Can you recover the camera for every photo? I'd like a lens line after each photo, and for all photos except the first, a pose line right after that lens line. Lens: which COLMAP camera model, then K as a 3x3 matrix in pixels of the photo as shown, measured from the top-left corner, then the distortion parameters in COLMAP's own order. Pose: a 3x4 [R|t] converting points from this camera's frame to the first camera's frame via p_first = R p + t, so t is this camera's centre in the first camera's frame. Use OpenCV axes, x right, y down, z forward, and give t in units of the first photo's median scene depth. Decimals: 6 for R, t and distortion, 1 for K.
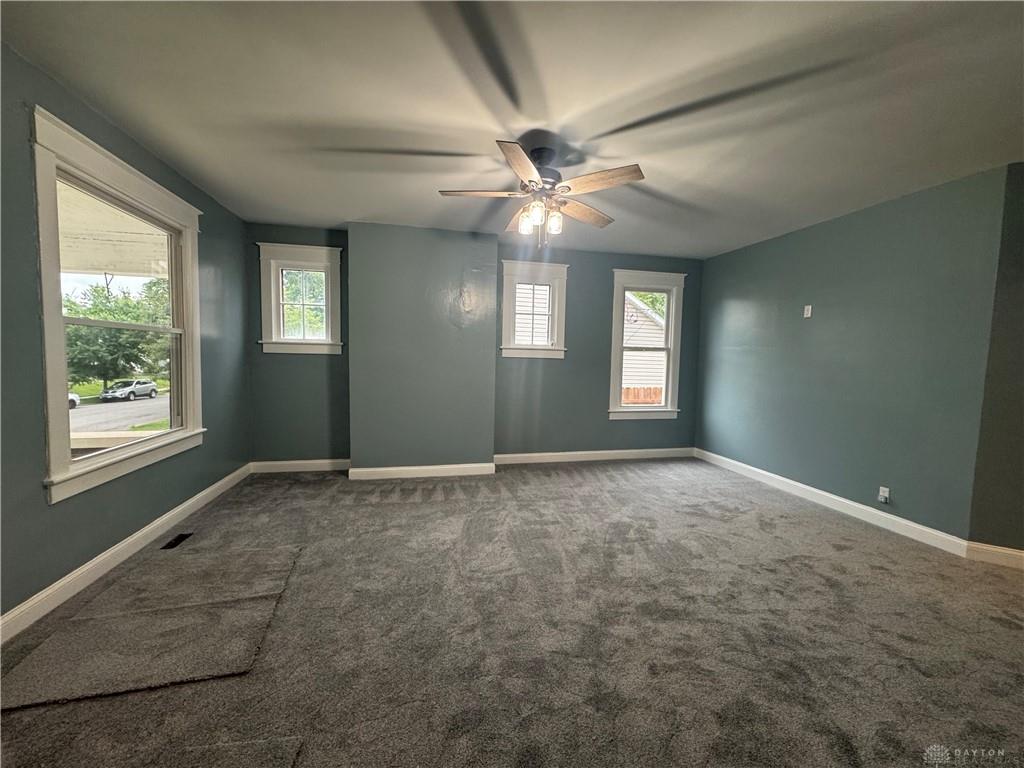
lens RADIAL K [[408.2, 0, 511.3], [0, 408.2, 383.1], [0, 0, 1]] dist [-0.006222, 0.001063]
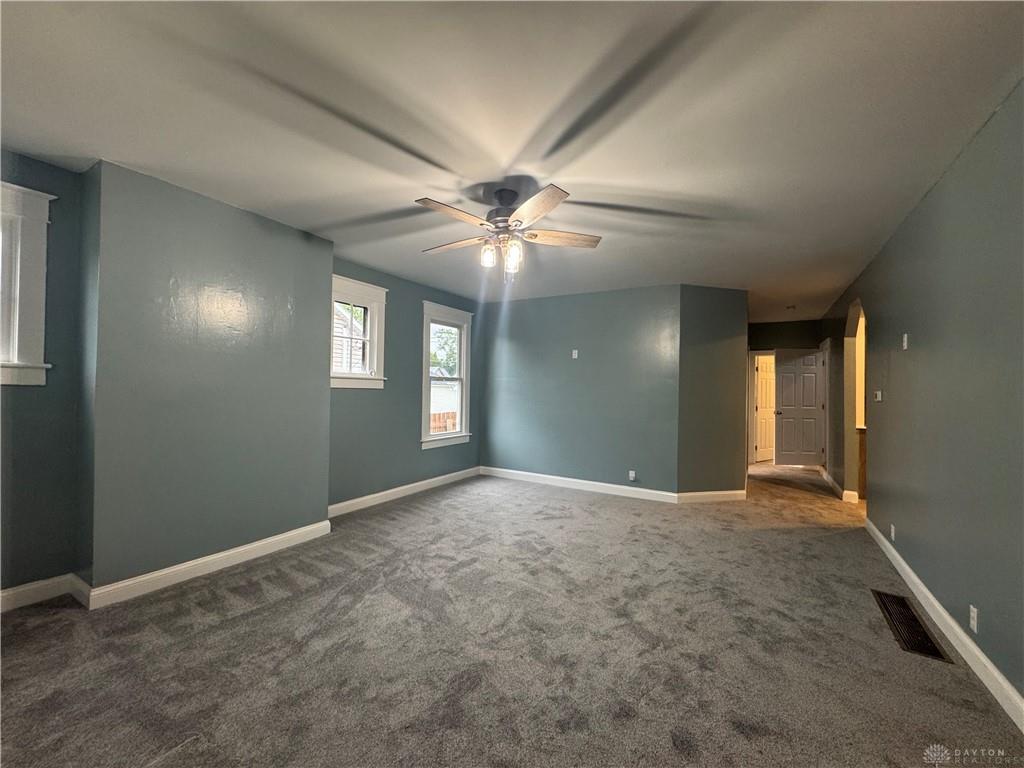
lens RADIAL K [[408.2, 0, 512.1], [0, 408.2, 383.9], [0, 0, 1]] dist [-0.006222, 0.001063]
pose [[0.688705, -0.000211, 0.725041, -0.473087], [0.044376, 0.998137, -0.041861, -0.027240], [-0.723682, 0.061005, 0.687432, 0.216804]]
